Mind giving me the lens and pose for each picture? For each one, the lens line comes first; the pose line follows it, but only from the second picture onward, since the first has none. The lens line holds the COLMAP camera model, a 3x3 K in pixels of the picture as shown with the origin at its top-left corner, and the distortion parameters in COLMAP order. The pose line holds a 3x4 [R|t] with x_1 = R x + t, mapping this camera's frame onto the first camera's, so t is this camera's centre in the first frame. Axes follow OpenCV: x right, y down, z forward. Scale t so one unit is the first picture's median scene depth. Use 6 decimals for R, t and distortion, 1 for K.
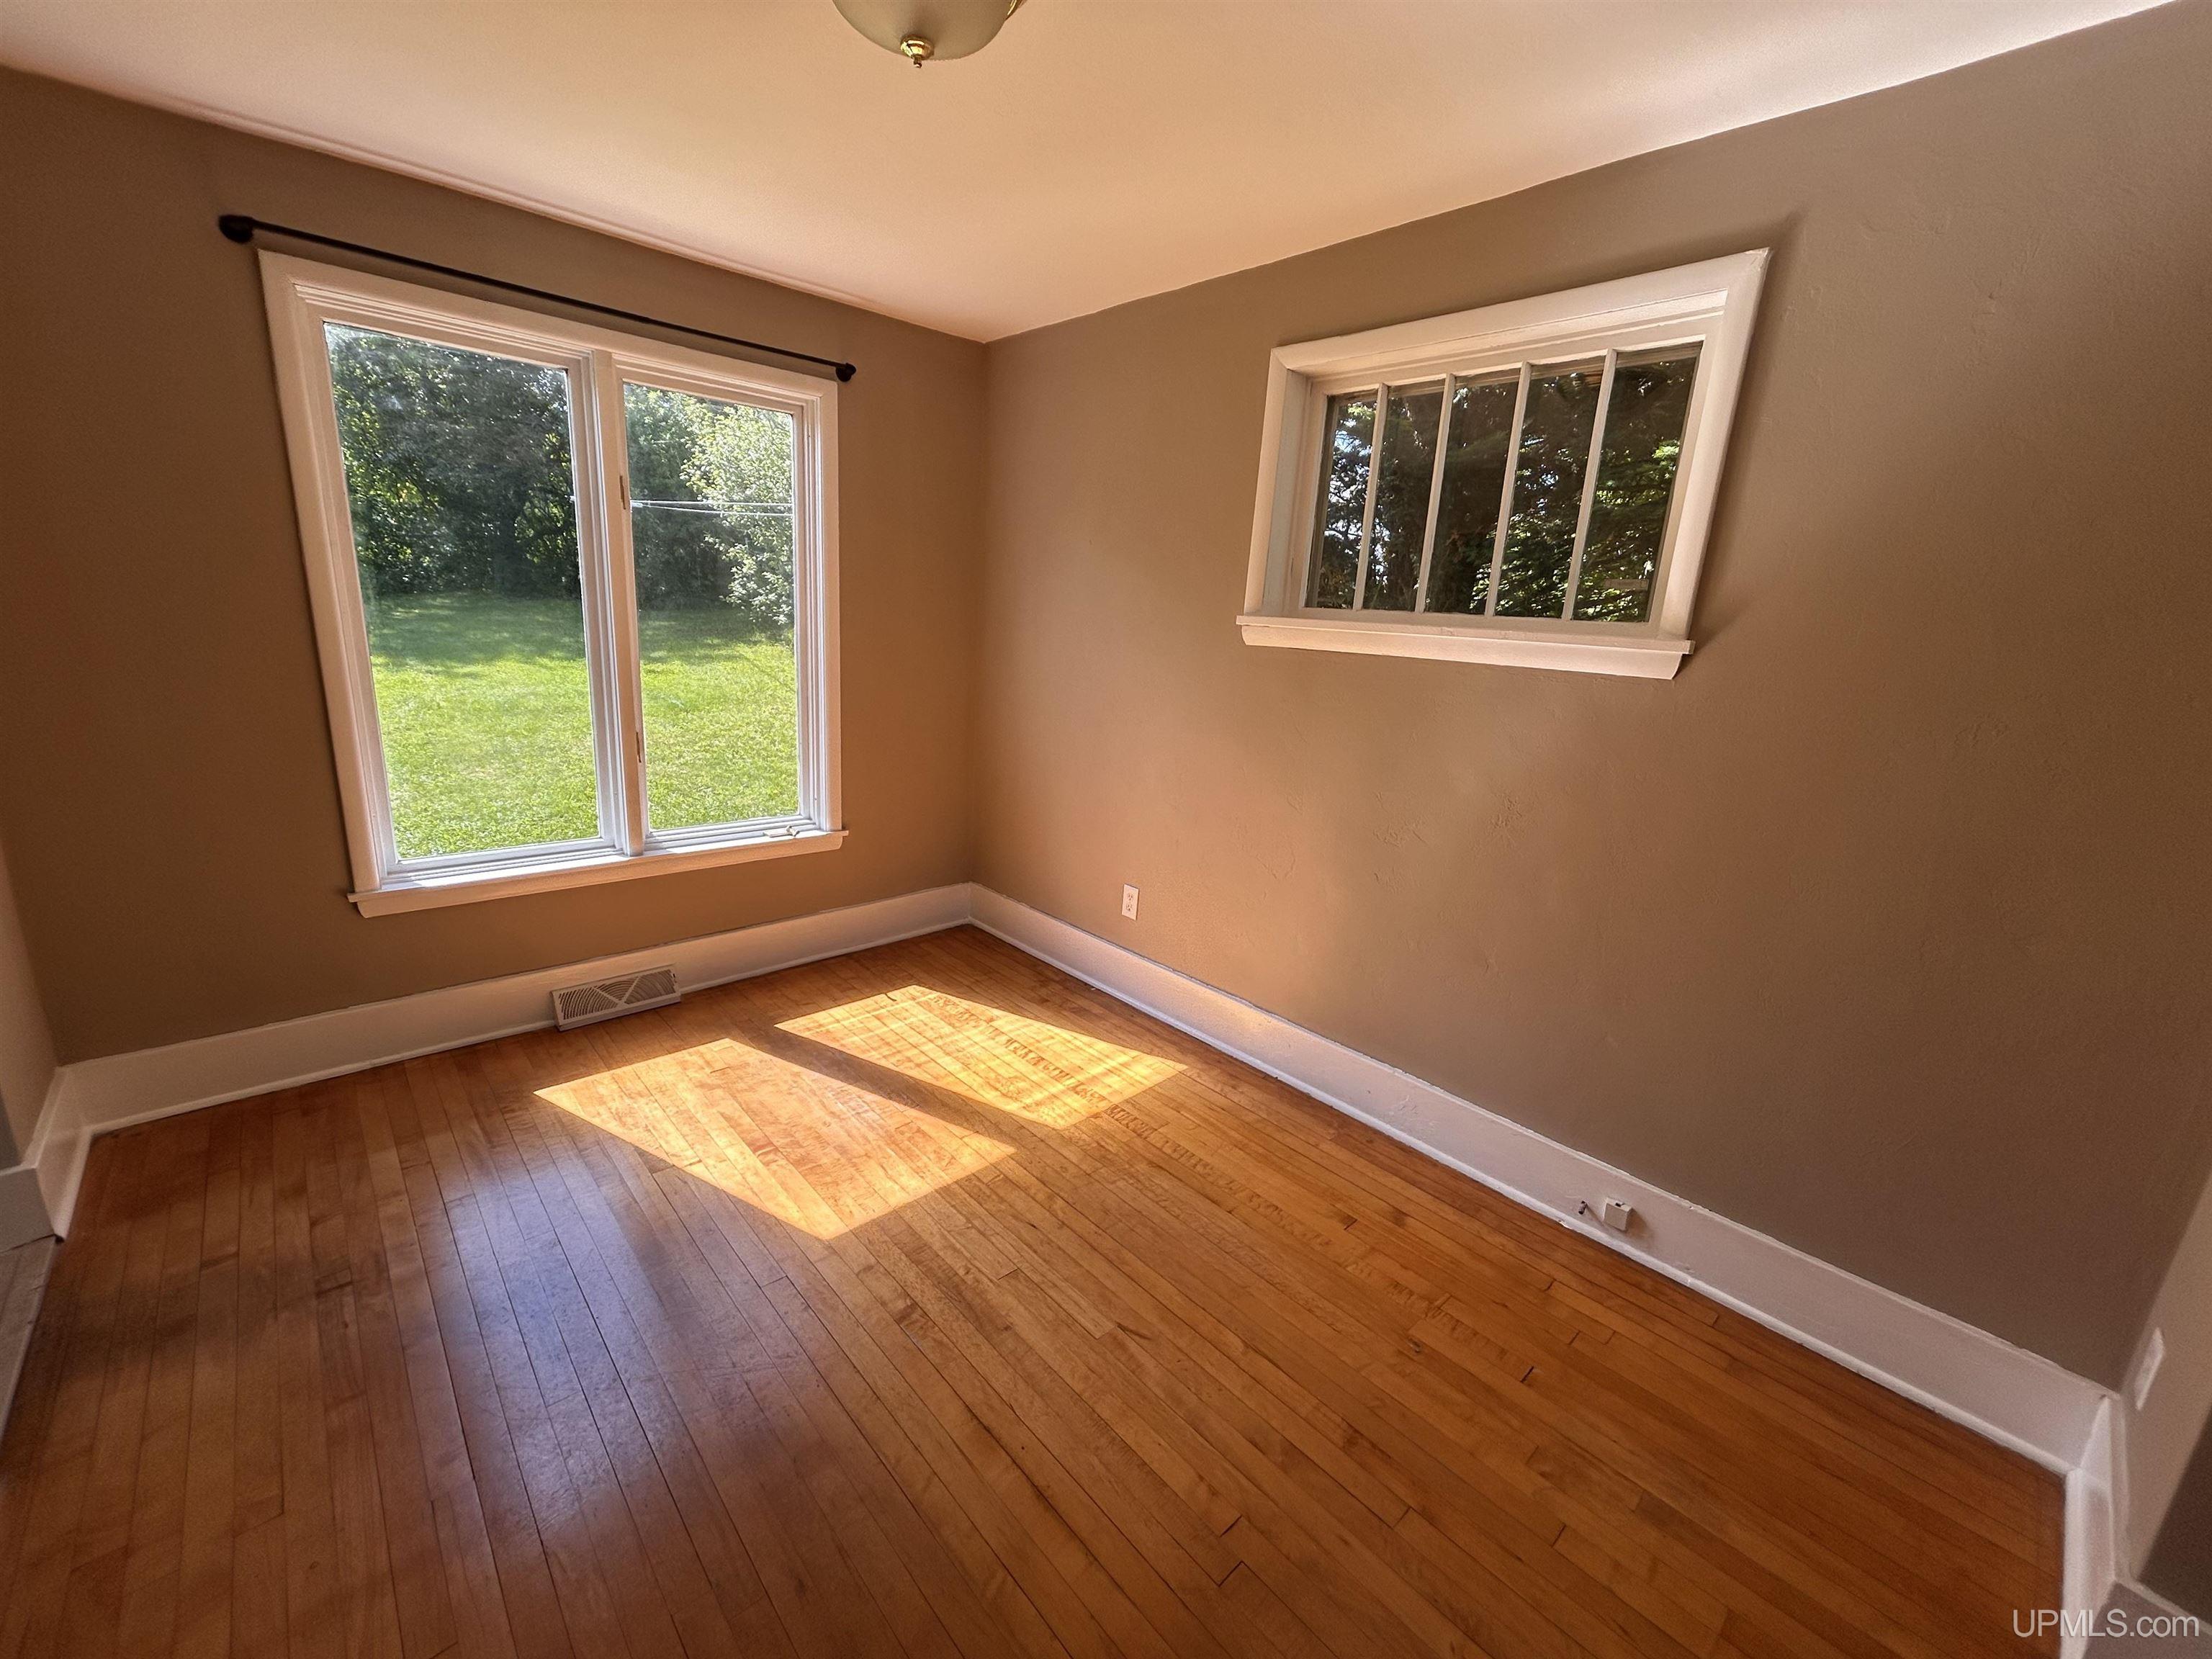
lens RADIAL K [[890.1, 0, 1107.0], [0, 890.1, 825.8], [0, 0, 1]] dist [-0.001864, 0.000309]
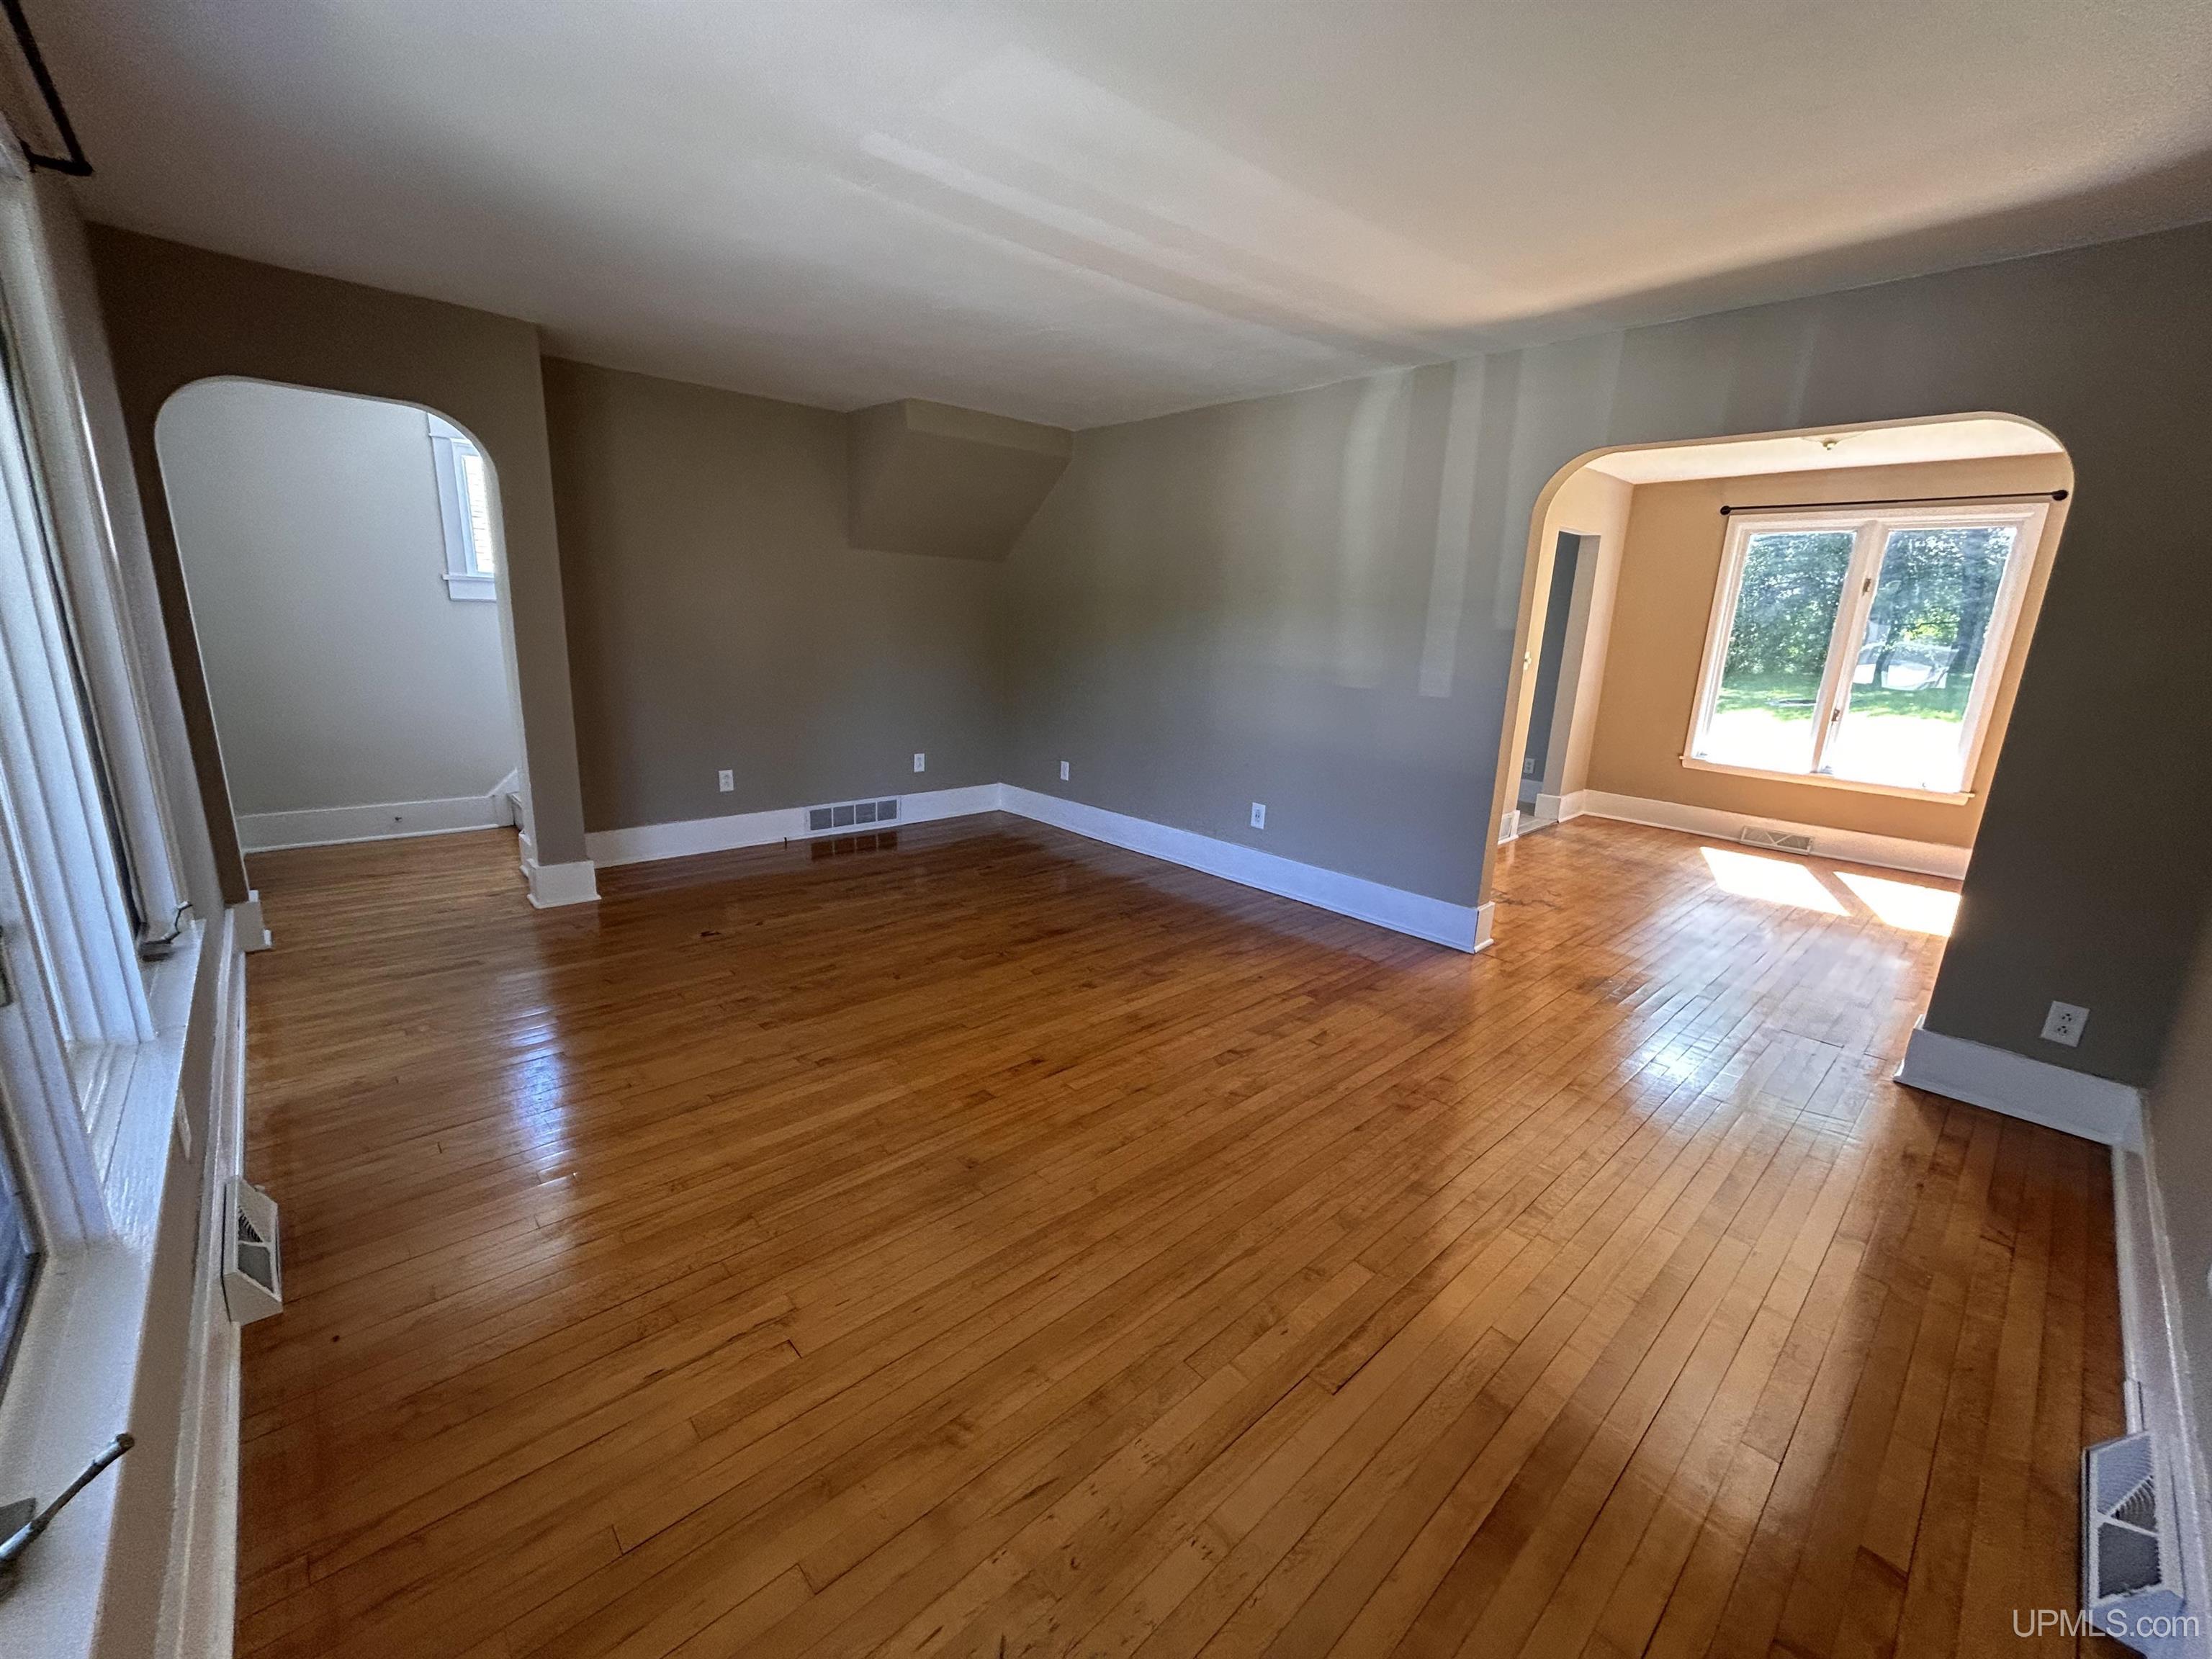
lens RADIAL K [[890.1, 0, 1098.6], [0, 890.1, 826.7], [0, 0, 1]] dist [-0.001864, 0.000309]
pose [[0.001977, 0.180282, -0.983613, 1.529575], [-0.275805, 0.945562, 0.172753, 0.263634], [0.961212, 0.270943, 0.051592, -0.611203]]
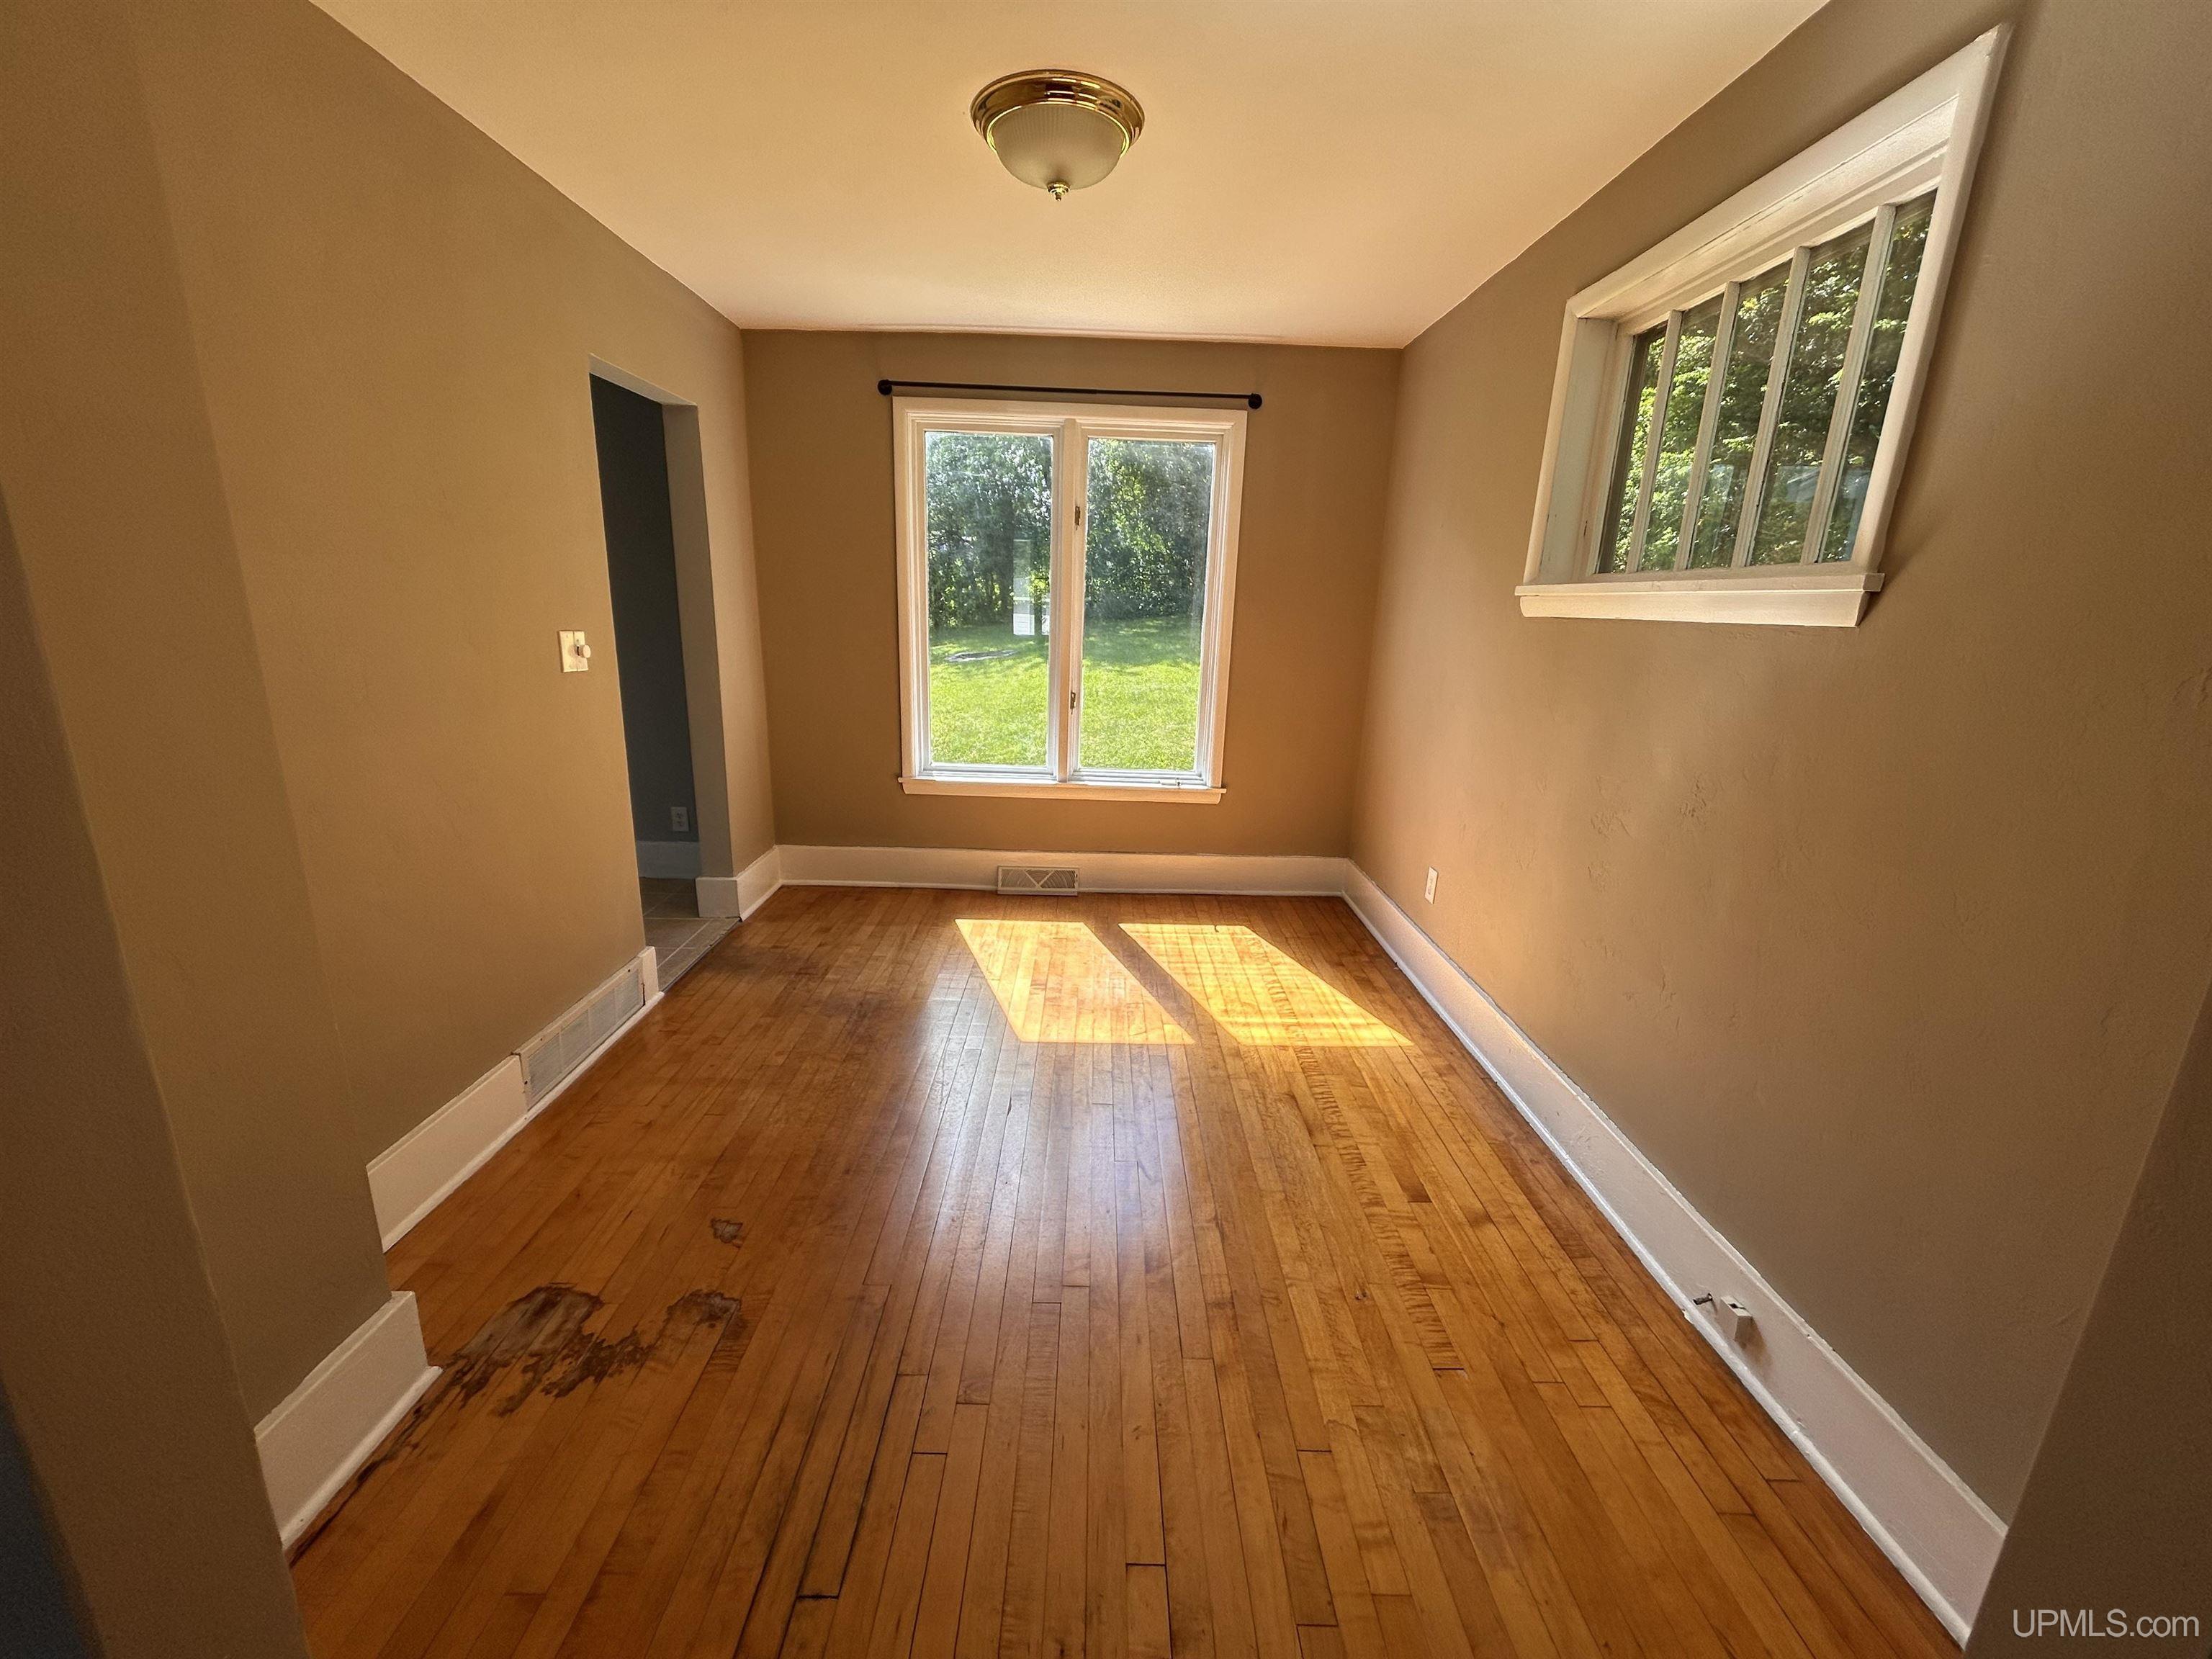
lens RADIAL K [[890.1, 0, 1106.1], [0, 890.1, 825.4], [0, 0, 1]] dist [-0.001864, 0.000309]
pose [[0.742357, 0.132914, -0.656689, 0.481312], [-0.149583, 0.988265, 0.030930, 0.052505], [0.653094, 0.075268, 0.753527, 0.015250]]
